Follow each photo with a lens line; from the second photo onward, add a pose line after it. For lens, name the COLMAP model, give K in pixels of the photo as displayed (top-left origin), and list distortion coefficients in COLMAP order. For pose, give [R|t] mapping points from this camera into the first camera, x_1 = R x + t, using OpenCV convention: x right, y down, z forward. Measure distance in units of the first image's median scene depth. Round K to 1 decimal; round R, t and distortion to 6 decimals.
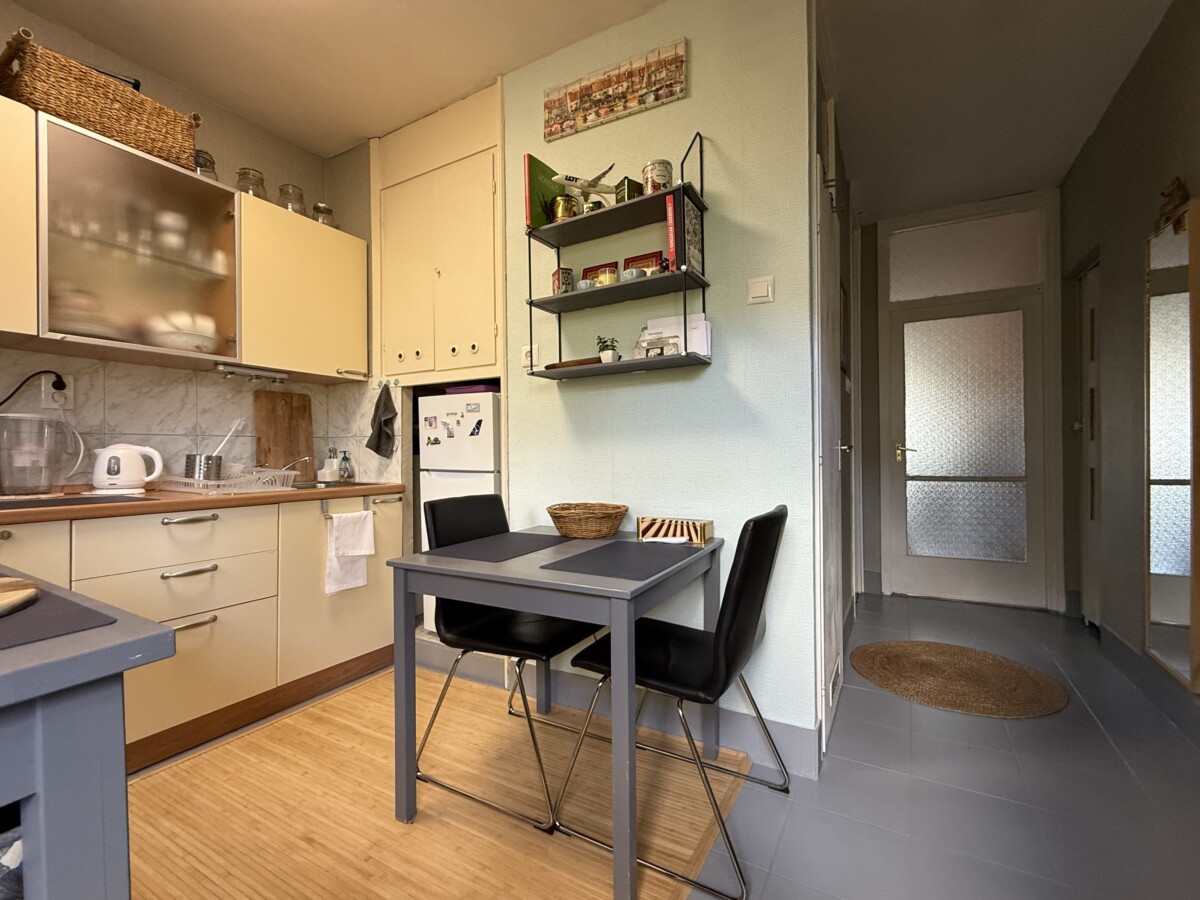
lens RADIAL K [[532.8, 0, 600.5], [0, 532.8, 449.5], [0, 0, 1]] dist [-0.000404, -0.000151]
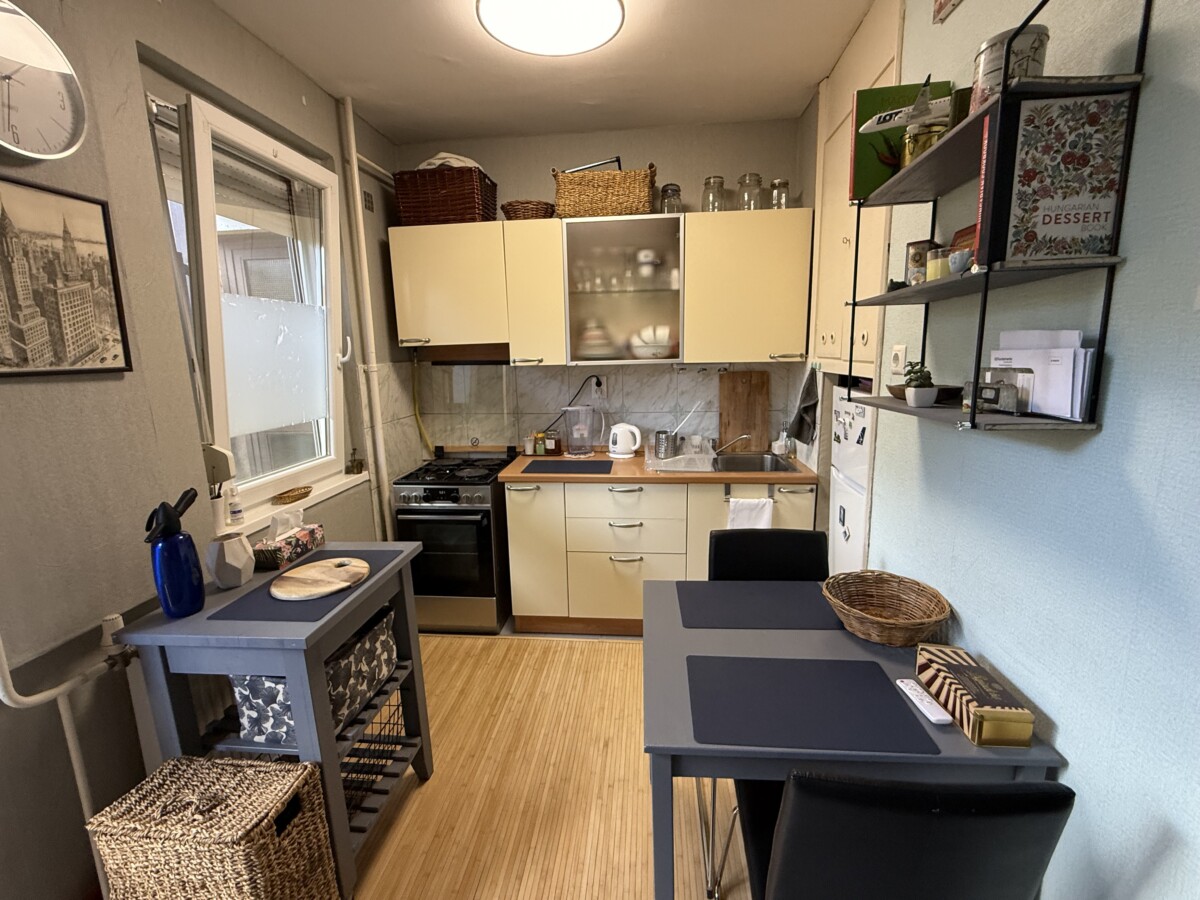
lens RADIAL K [[532.8, 0, 597.2], [0, 532.8, 449.2], [0, 0, 1]] dist [-0.000404, -0.000151]
pose [[0.399333, 0.165719, -0.901704, 0.376745], [0.025342, 0.981157, 0.191544, -0.200614], [0.916456, -0.099341, 0.387608, 0.313070]]
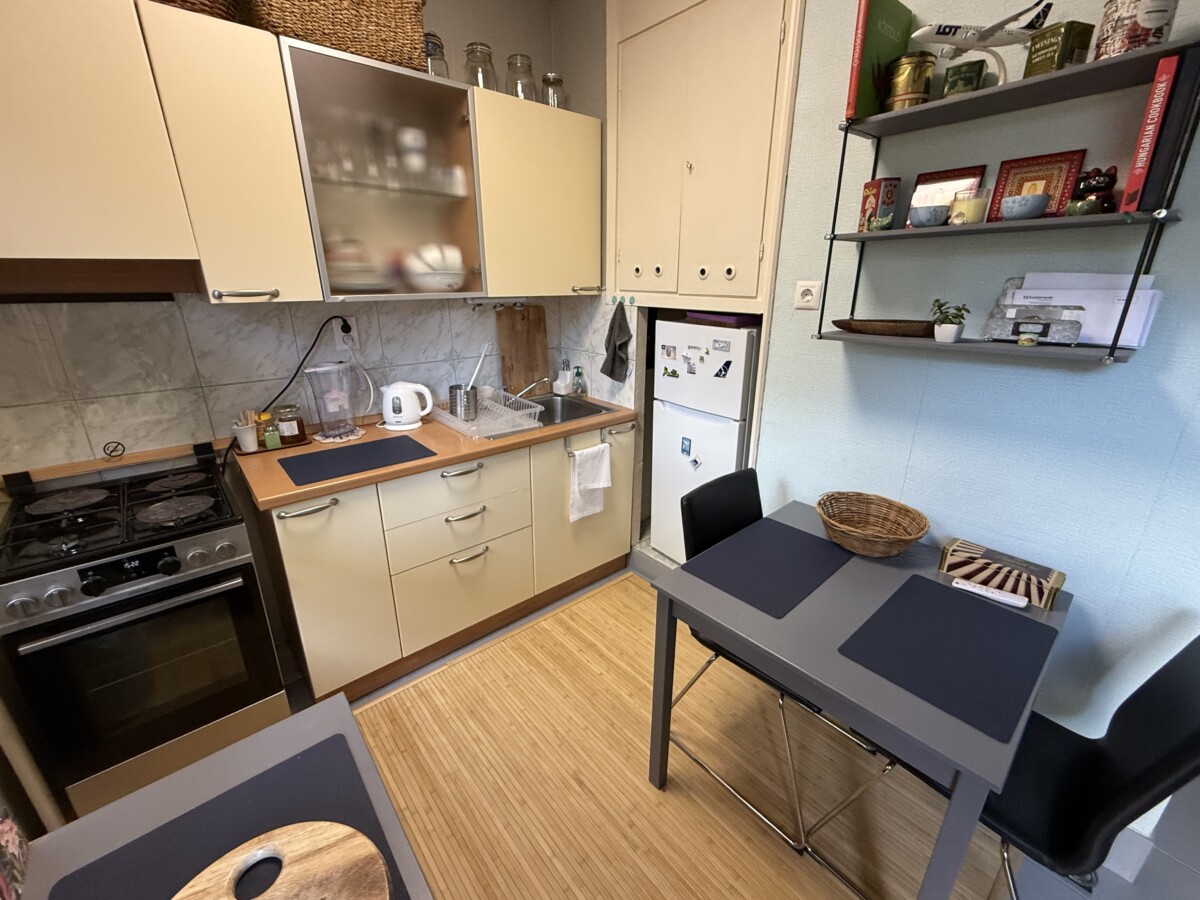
lens RADIAL K [[500.8, 0, 599.7], [0, 500.8, 449.8], [0, 0, 1]] dist [-0.002592, 0.001112]
pose [[0.940013, 0.121762, -0.318668, -0.153589], [-0.007503, 0.941285, 0.337530, -0.202506], [0.341056, -0.314892, 0.885734, 0.170154]]
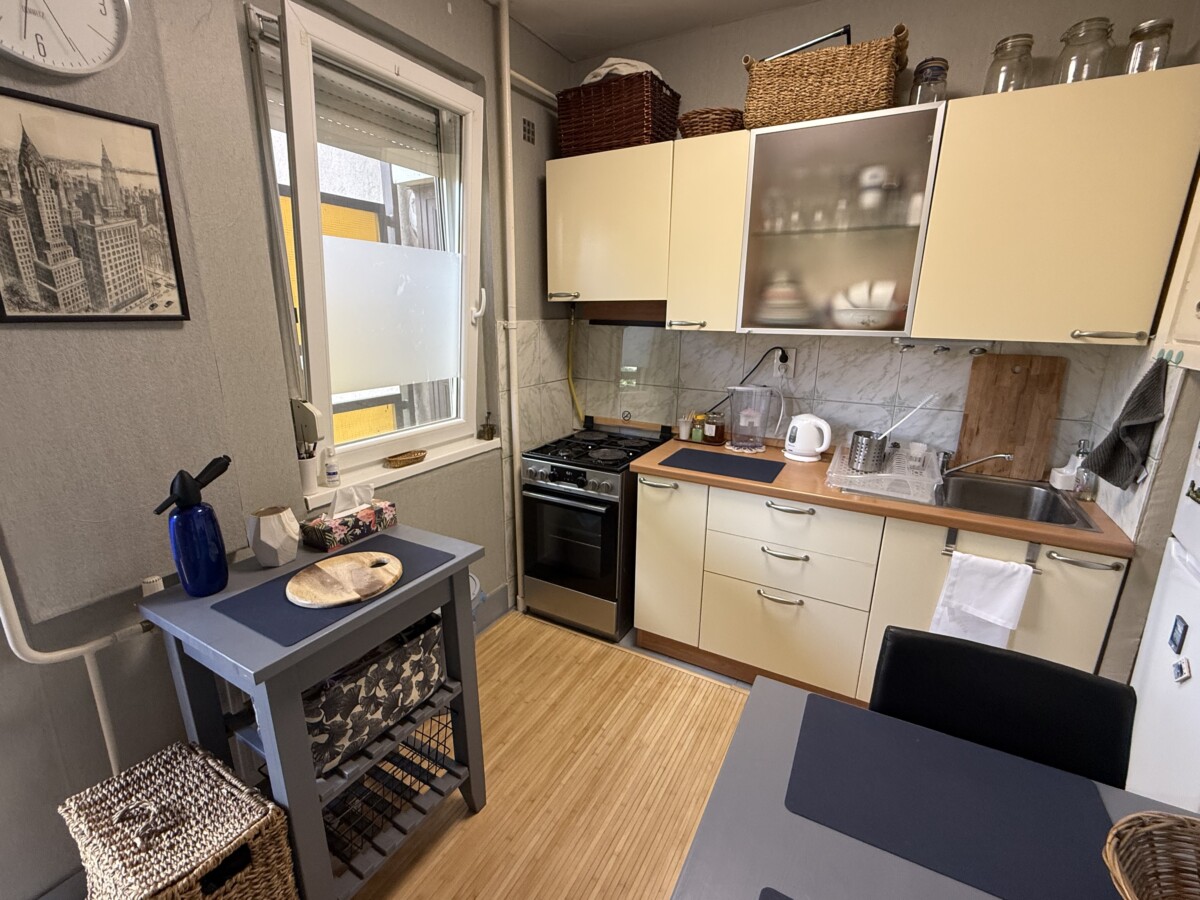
lens RADIAL K [[532.8, 0, 597.5], [0, 532.8, 450.1], [0, 0, 1]] dist [-0.000404, -0.000151]
pose [[-0.006299, 0.262205, -0.964992, 0.169841], [-0.004009, 0.964996, 0.262233, -0.201561], [0.999972, 0.005520, -0.005028, 0.505416]]
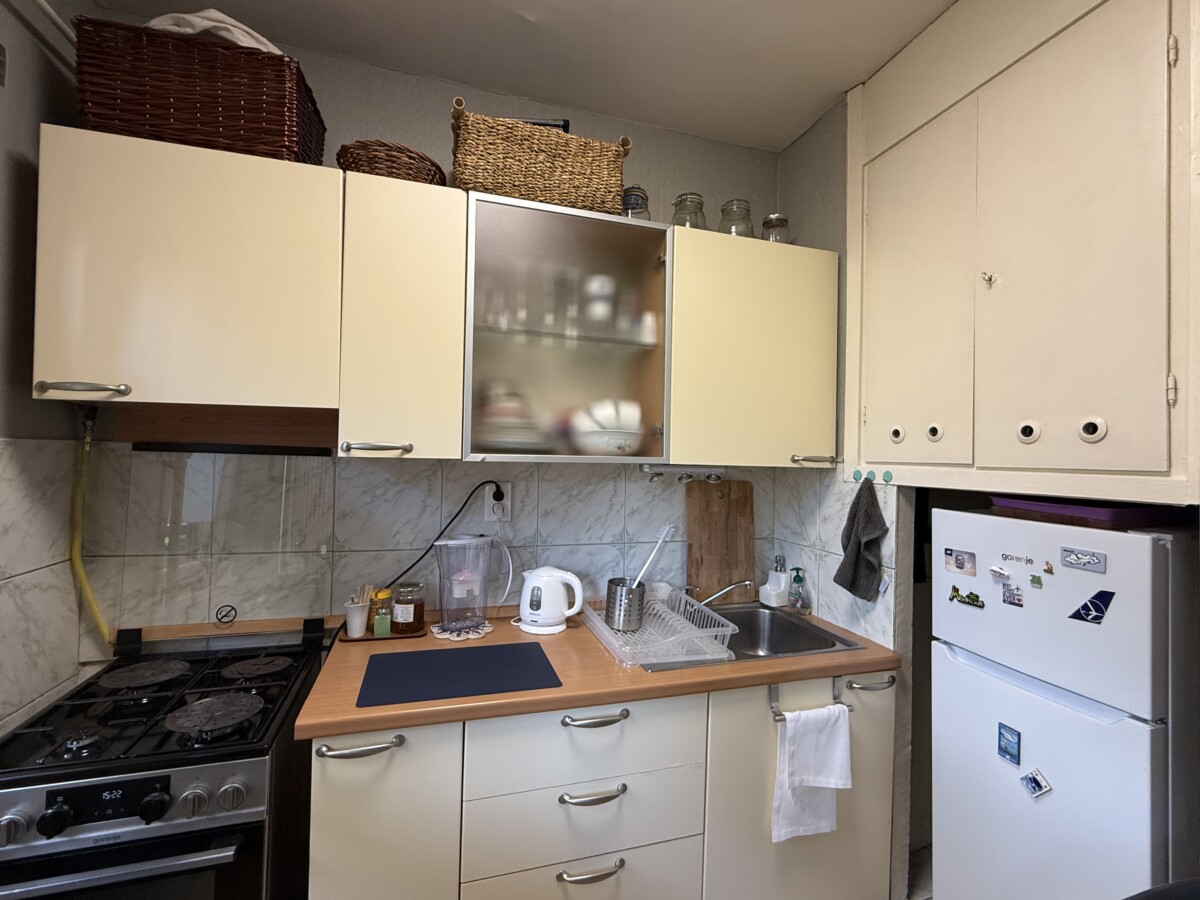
lens RADIAL K [[532.8, 0, 599.1], [0, 532.8, 449.7], [0, 0, 1]] dist [-0.000404, -0.000151]
pose [[0.723362, 0.015359, -0.690298, -0.238787], [-0.022949, 0.999735, -0.001805, -0.172201], [0.690087, 0.017147, 0.723523, 0.402190]]
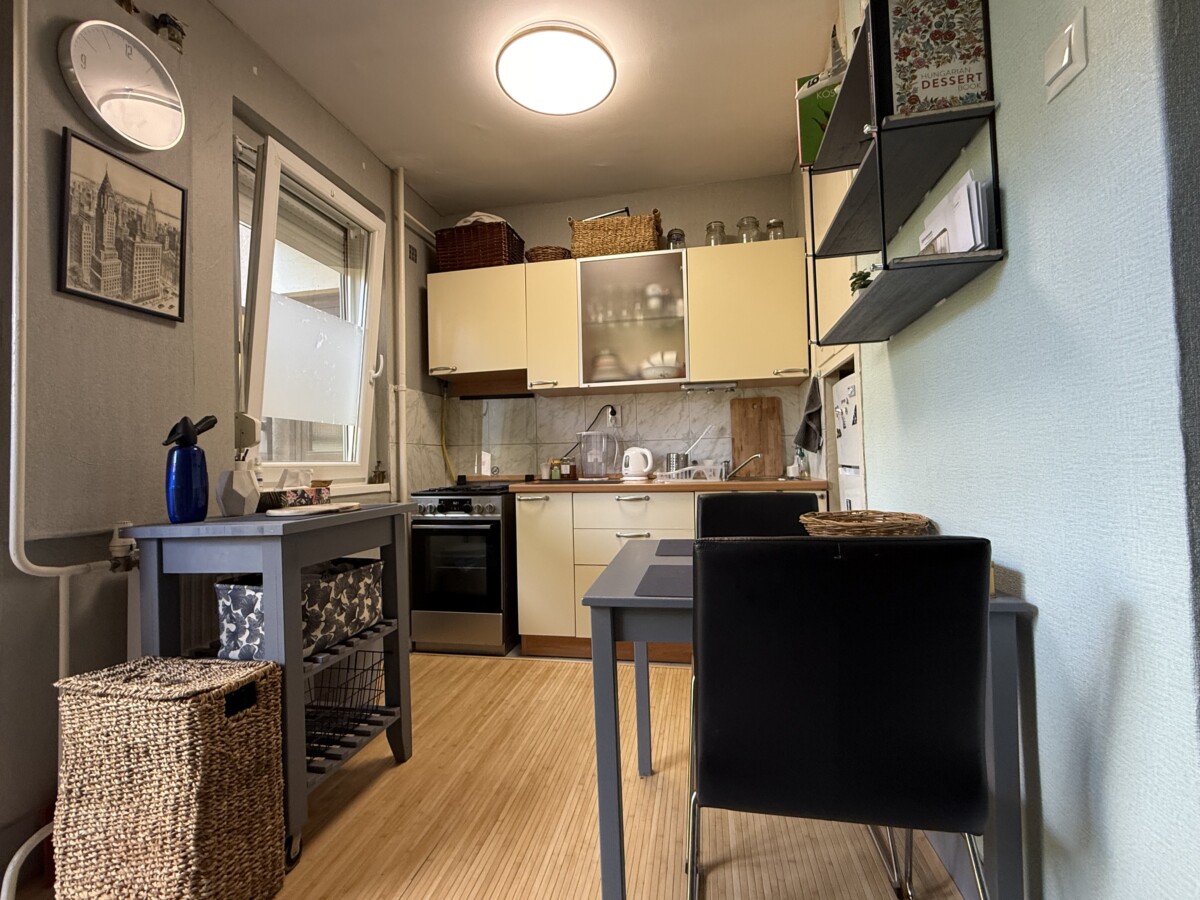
lens RADIAL K [[532.8, 0, 597.9], [0, 532.8, 448.2], [0, 0, 1]] dist [-0.000404, -0.000151]
pose [[0.312085, -0.028540, -0.949625, 0.456249], [0.026963, 0.999412, -0.021175, 0.019505], [0.949672, -0.018997, 0.312671, 0.375895]]
